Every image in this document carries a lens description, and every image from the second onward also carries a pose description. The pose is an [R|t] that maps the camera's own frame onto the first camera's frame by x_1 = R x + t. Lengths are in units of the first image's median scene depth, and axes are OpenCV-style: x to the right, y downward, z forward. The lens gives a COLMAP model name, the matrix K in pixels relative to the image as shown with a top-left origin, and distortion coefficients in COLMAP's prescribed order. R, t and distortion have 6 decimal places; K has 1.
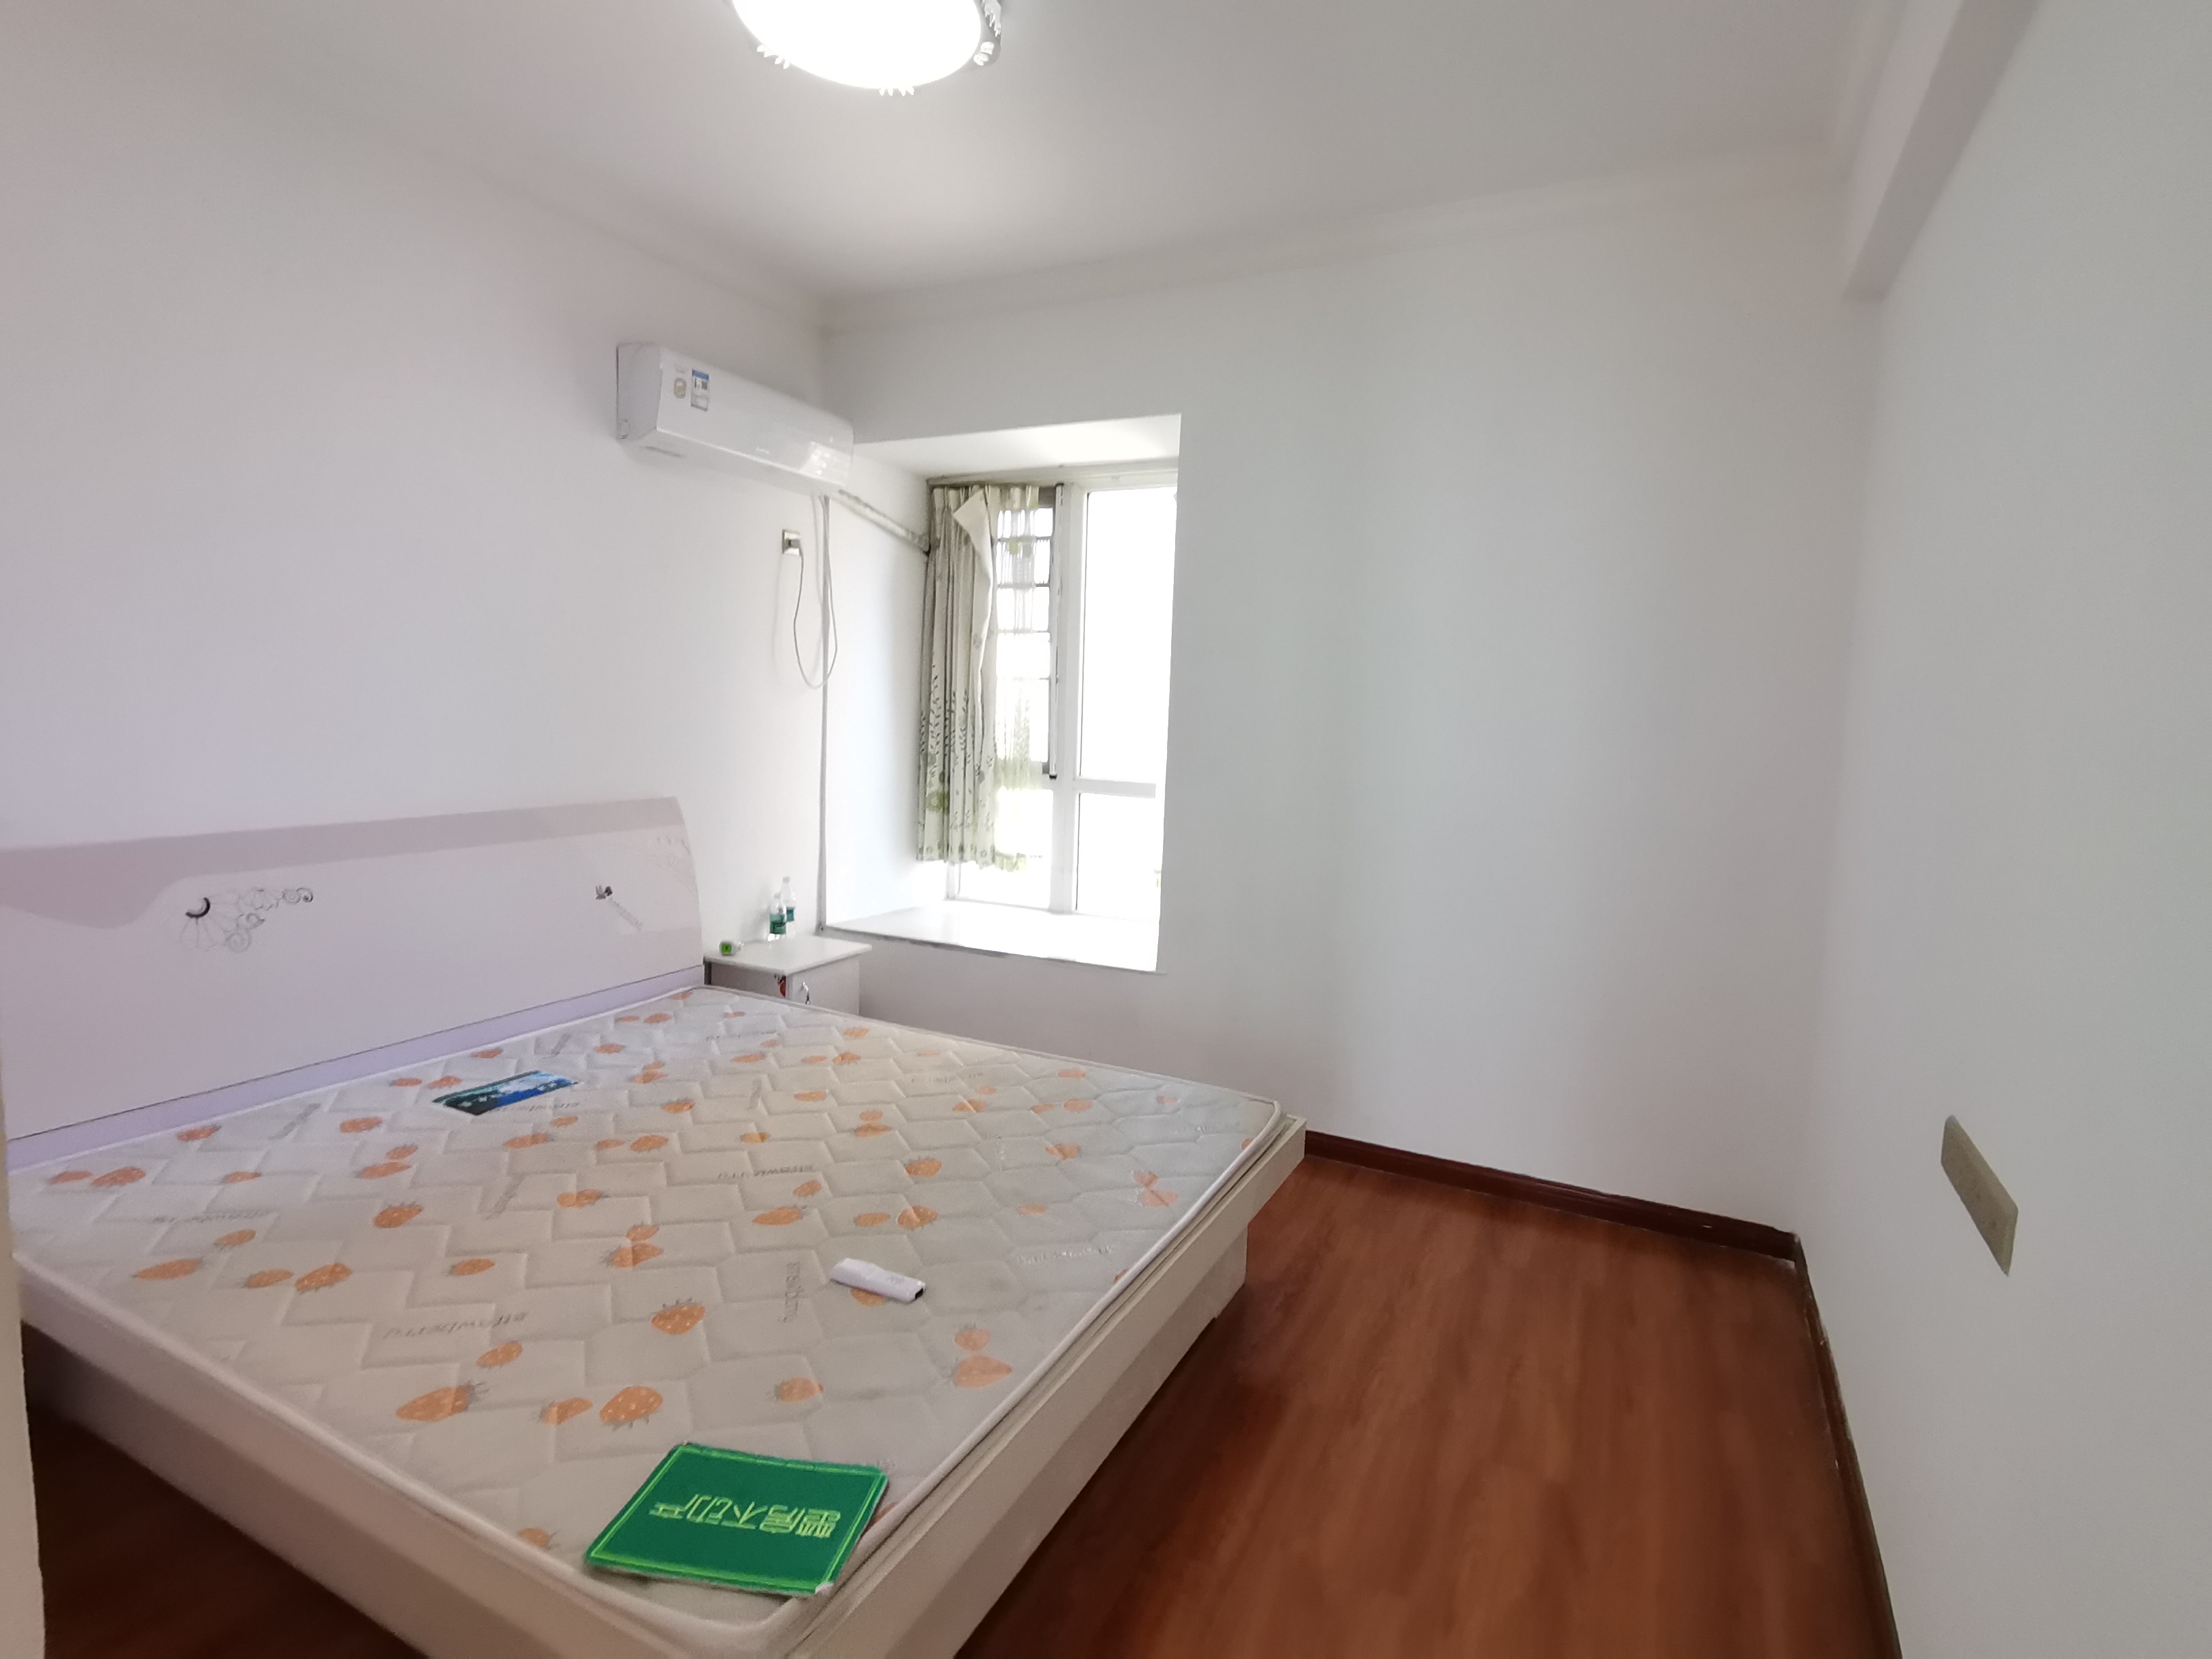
lens RADIAL K [[1113.5, 0, 1100.3], [0, 1113.5, 825.2], [0, 0, 1]] dist [0.023984, -0.006653]
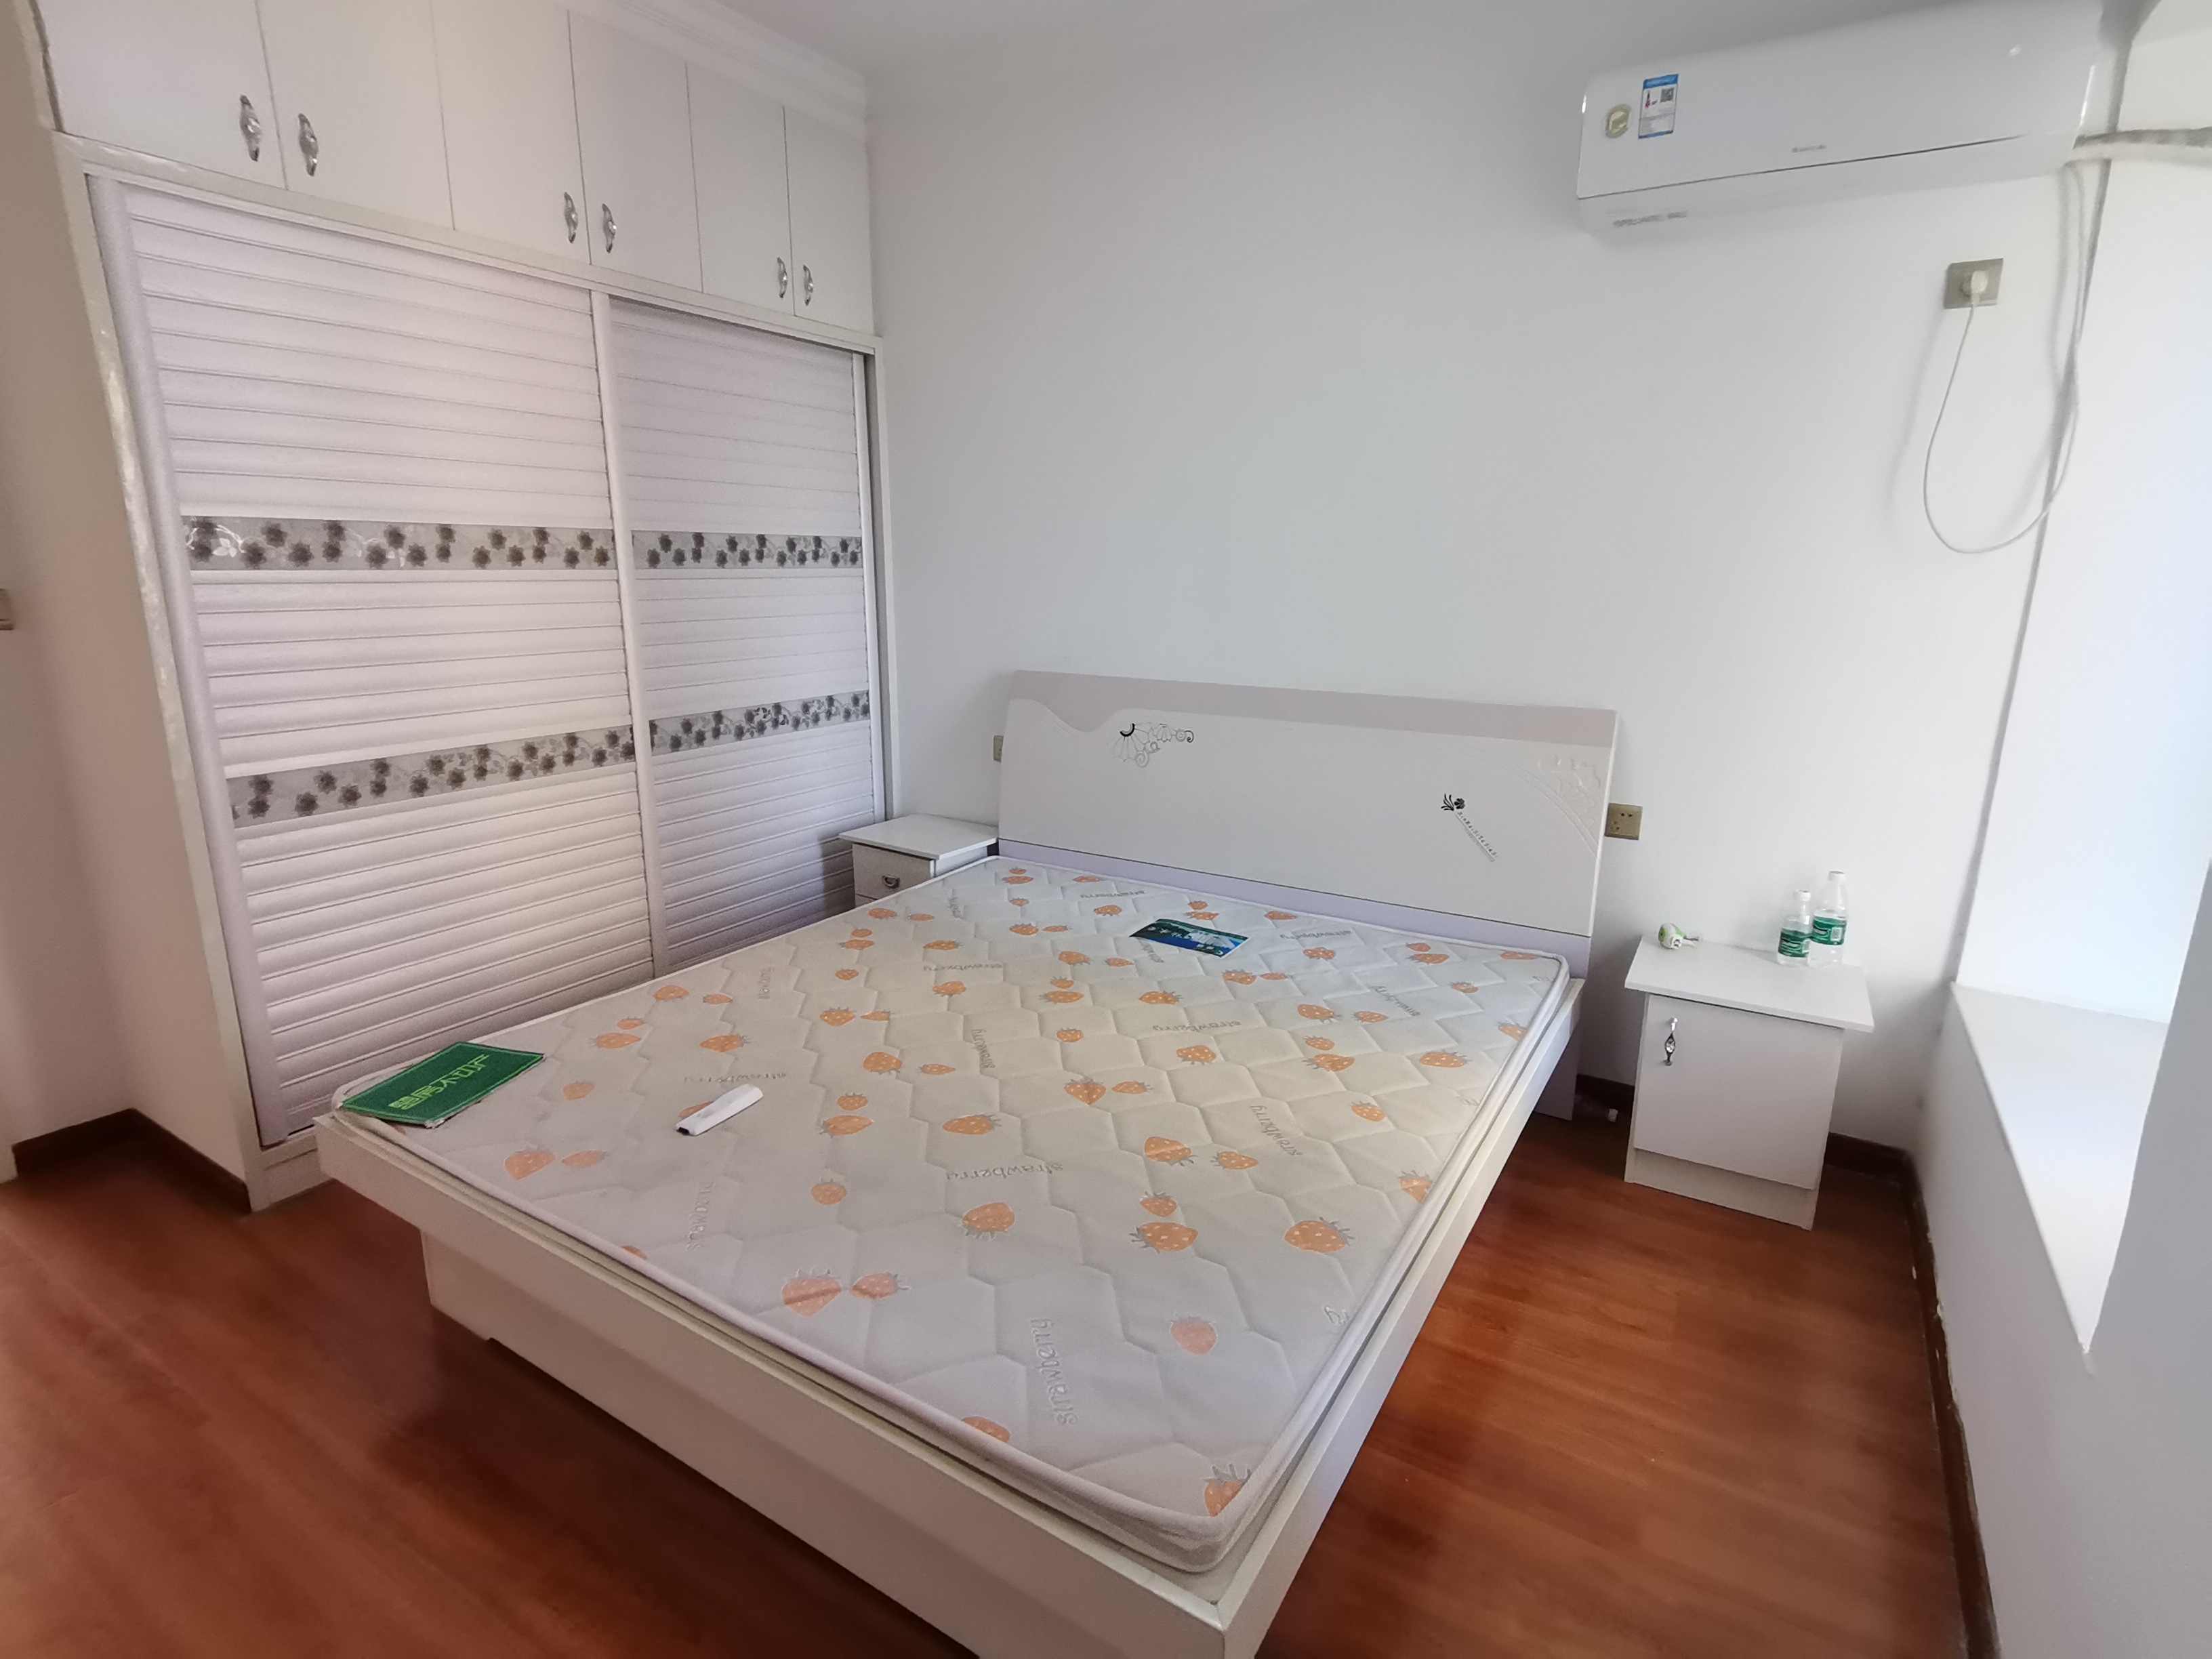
lens RADIAL K [[1113.5, 0, 1100.3], [0, 1113.5, 825.2], [0, 0, 1]] dist [0.023984, -0.006653]
pose [[-0.093432, 0.200678, -0.975192, 0.552138], [-0.116938, 0.970485, 0.210913, -0.095044], [0.988735, 0.133743, -0.067207, 1.008283]]
